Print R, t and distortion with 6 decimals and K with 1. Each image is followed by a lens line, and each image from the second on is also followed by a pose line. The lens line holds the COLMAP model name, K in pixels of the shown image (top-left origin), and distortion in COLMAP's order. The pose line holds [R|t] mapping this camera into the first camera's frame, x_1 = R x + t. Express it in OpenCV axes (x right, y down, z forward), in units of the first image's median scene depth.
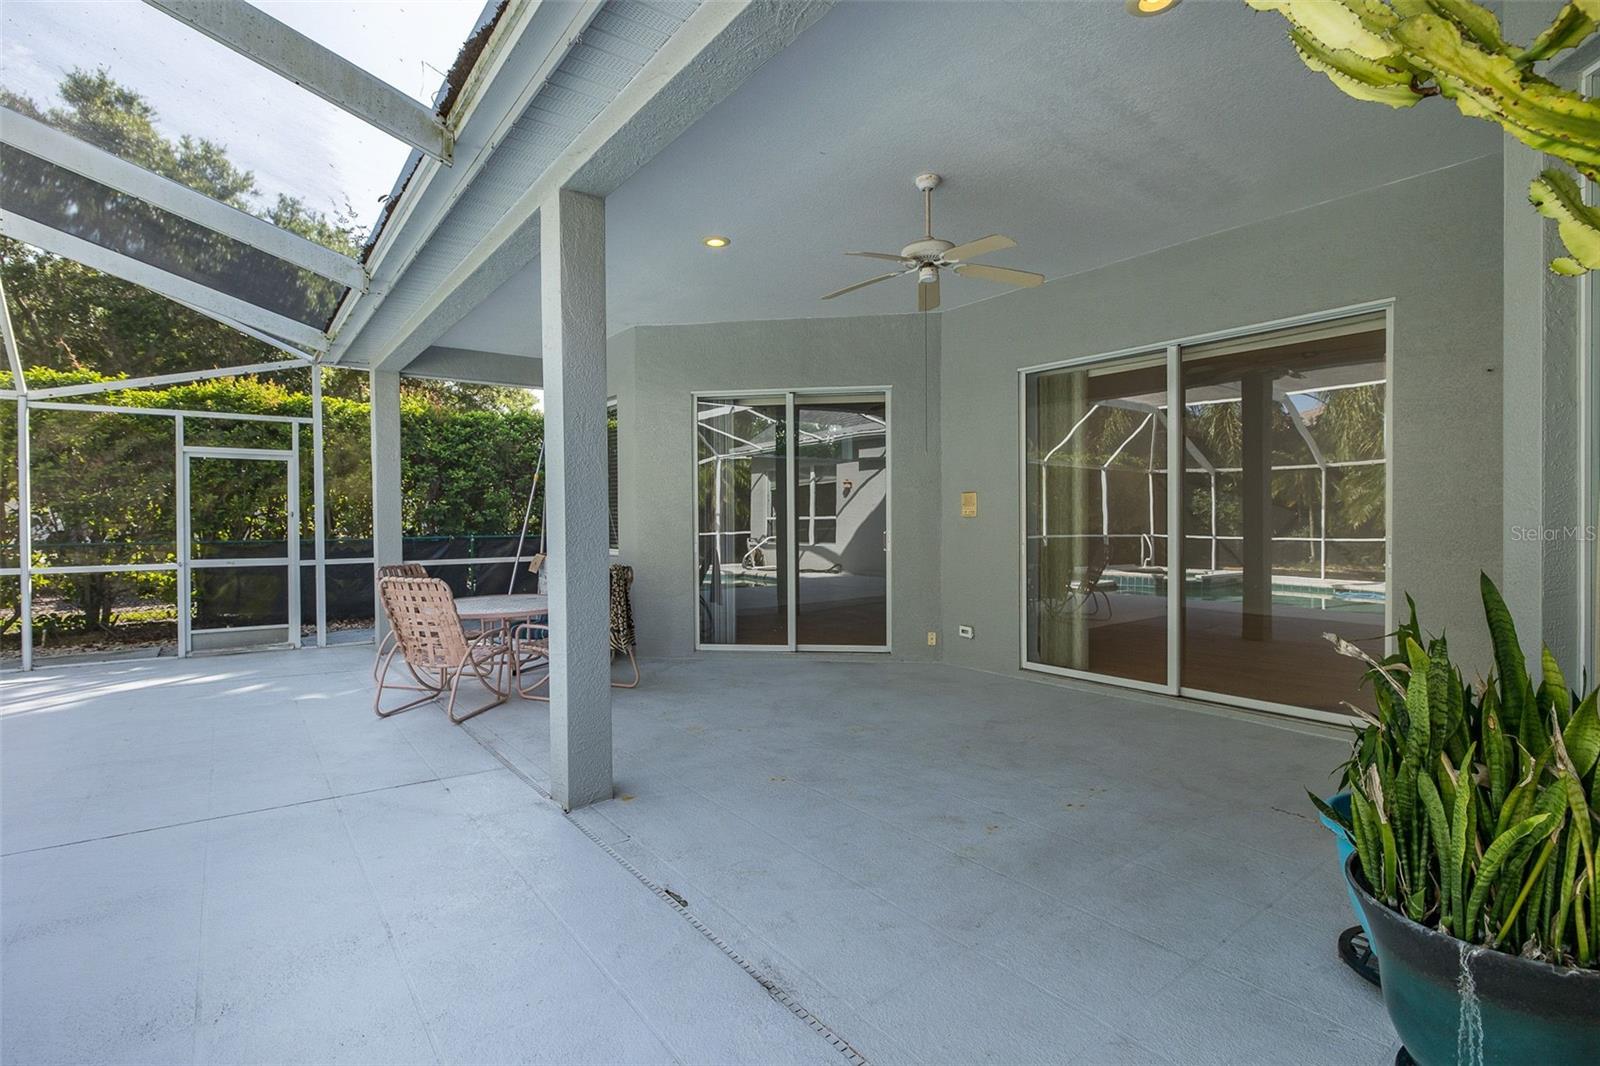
lens RADIAL K [[762.3, 0, 800.0], [0, 762.3, 533.0], [0, 0, 1]] dist [0.000420, 0.000012]
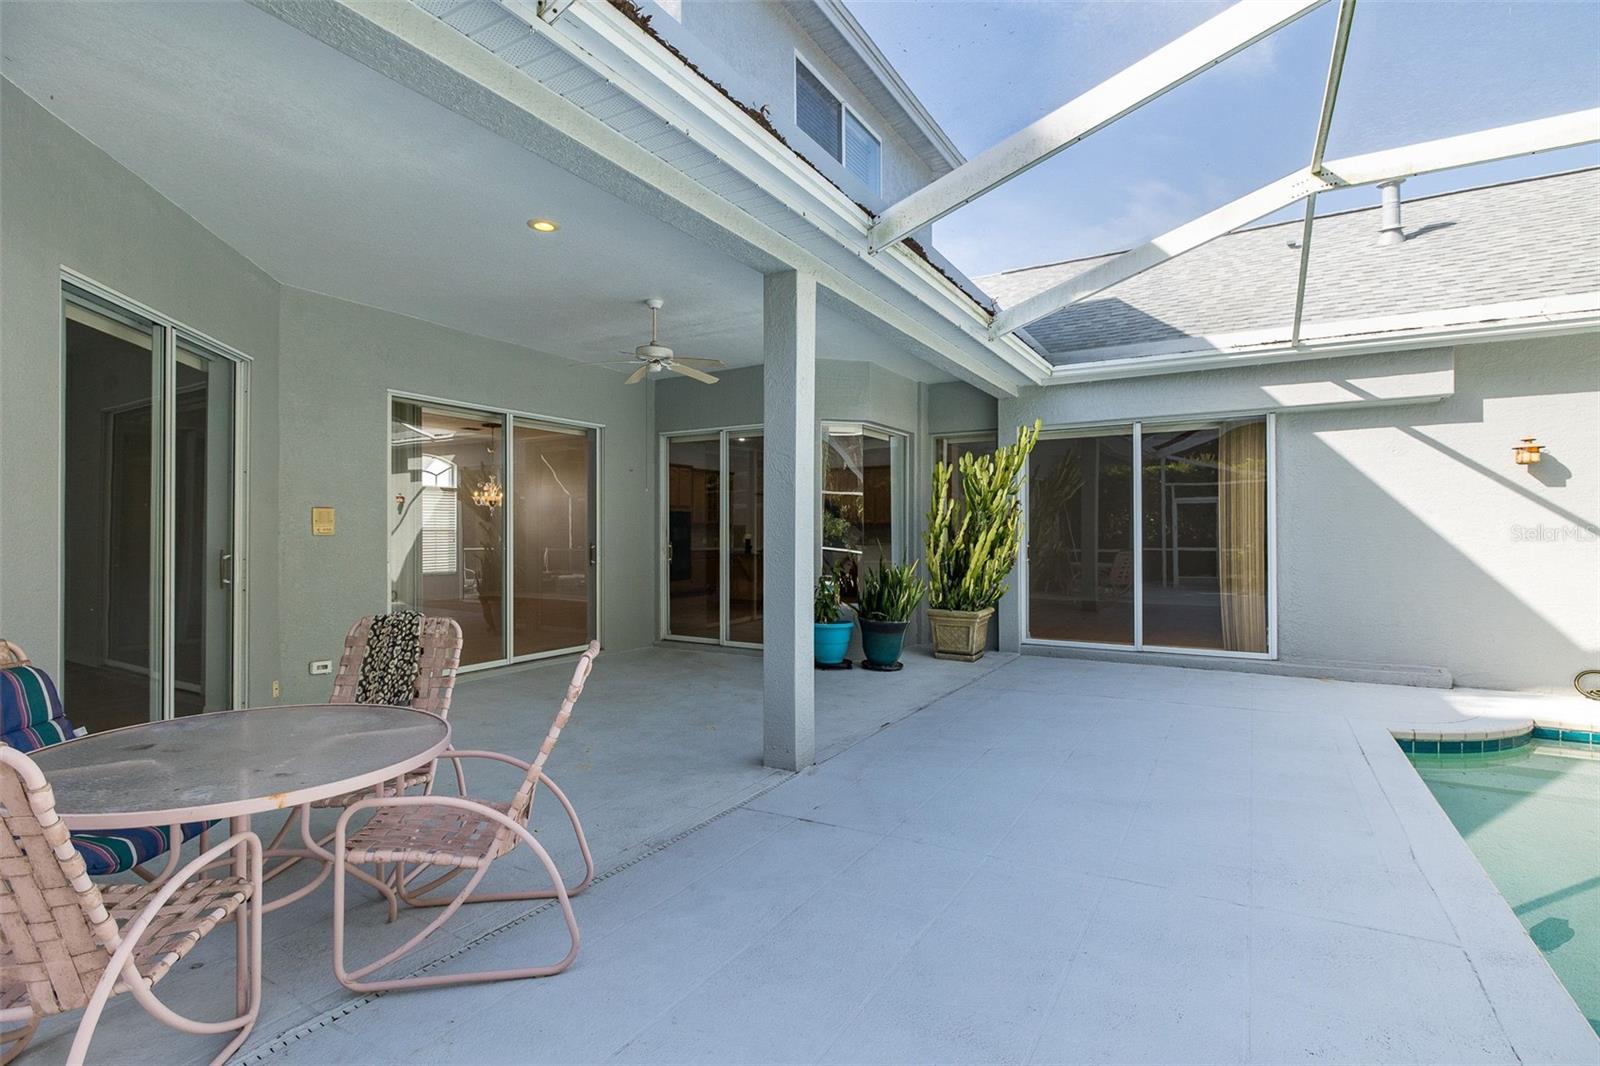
lens RADIAL K [[762.3, 0, 800.0], [0, 762.3, 533.0], [0, 0, 1]] dist [0.000420, 0.000012]
pose [[-0.355540, -0.004318, 0.934651, -1.089301], [0.018902, 0.999752, 0.011809, -0.033167], [-0.934470, 0.021865, -0.355370, 1.067742]]
